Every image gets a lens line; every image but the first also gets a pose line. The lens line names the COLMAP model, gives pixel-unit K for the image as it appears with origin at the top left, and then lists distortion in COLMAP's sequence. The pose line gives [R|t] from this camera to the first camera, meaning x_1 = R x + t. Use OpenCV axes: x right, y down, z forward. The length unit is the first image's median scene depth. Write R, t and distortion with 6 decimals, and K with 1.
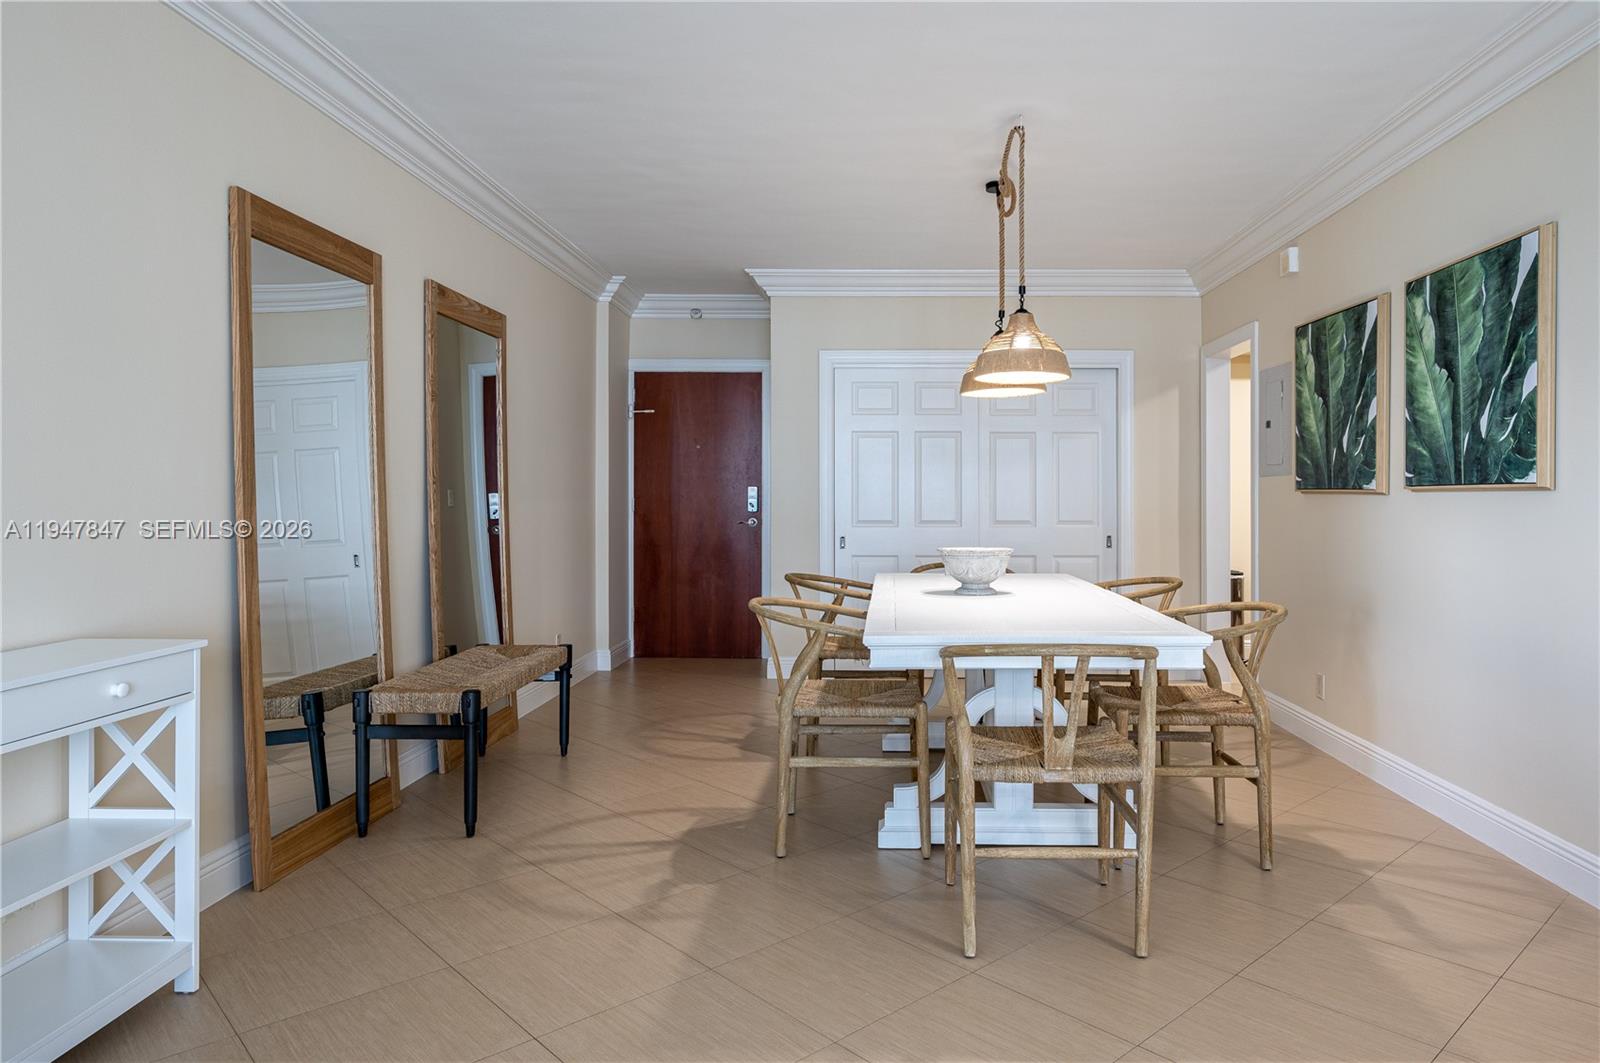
lens RADIAL K [[957.9, 0, 804.1], [0, 957.9, 517.8], [0, 0, 1]] dist [0.034890, 0.002653]
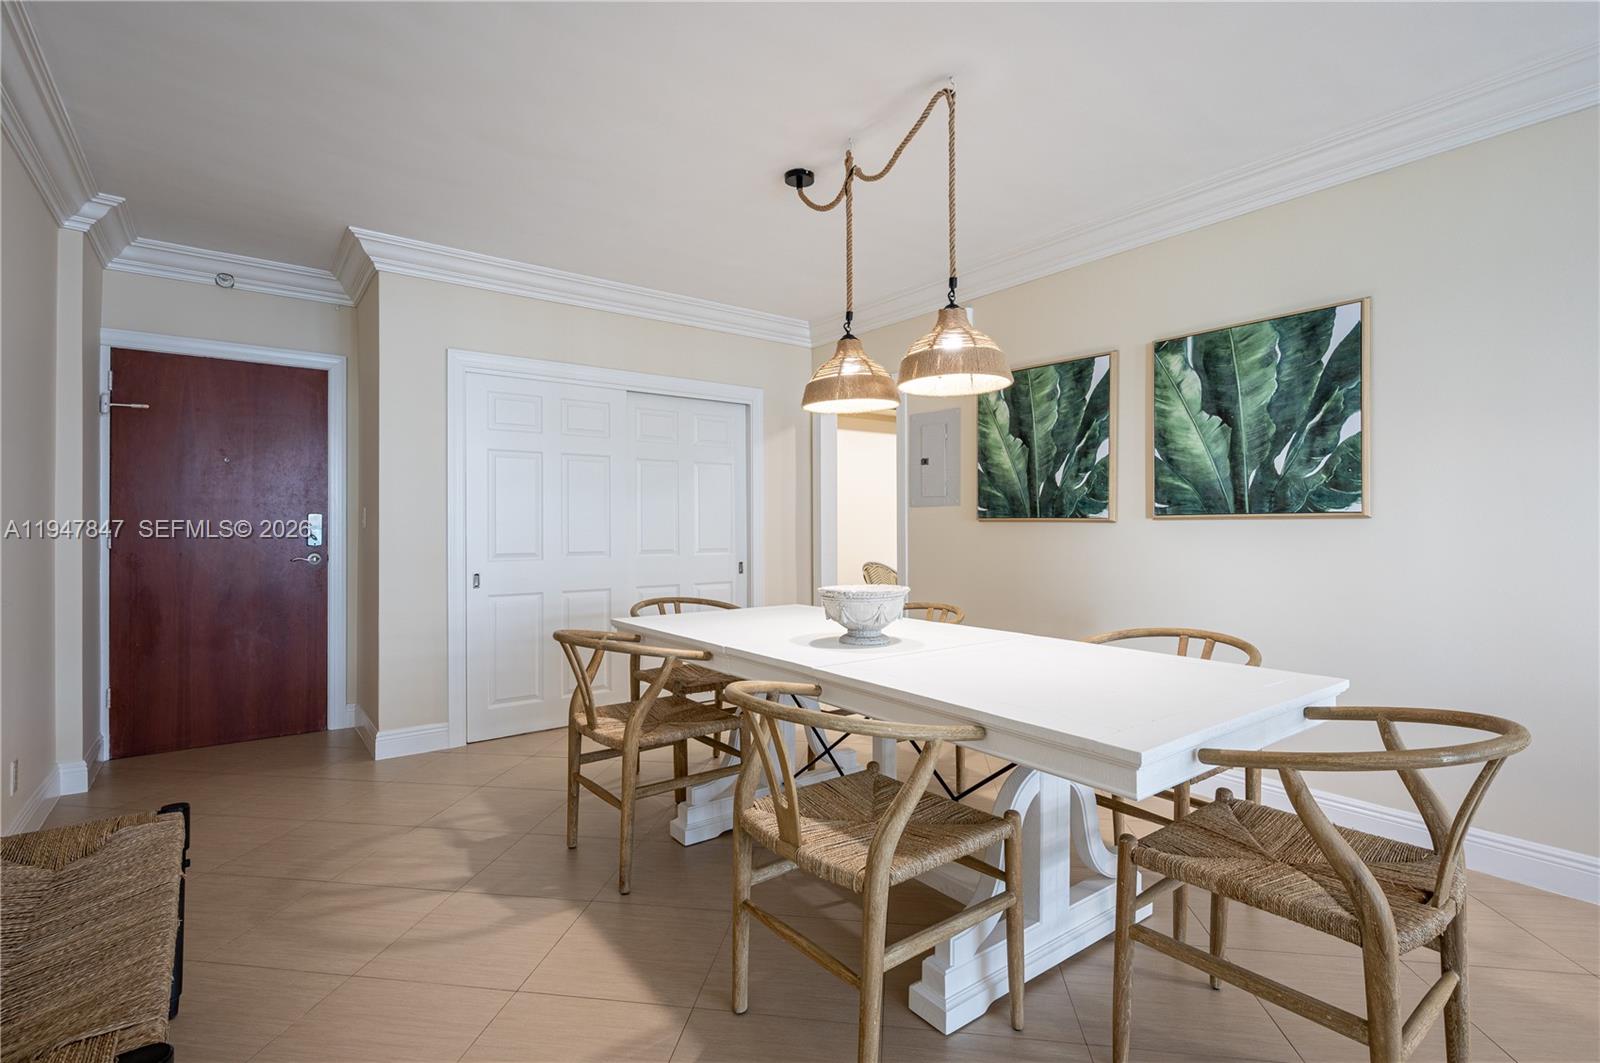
lens RADIAL K [[772.9, 0, 799.1], [0, 772.9, 532.0], [0, 0, 1]] dist [0.013295, -0.000399]
pose [[0.781087, -0.009853, 0.624345, -0.308815], [0.017735, 0.999822, -0.006408, -0.014080], [-0.624171, 0.016078, 0.781122, 0.549417]]
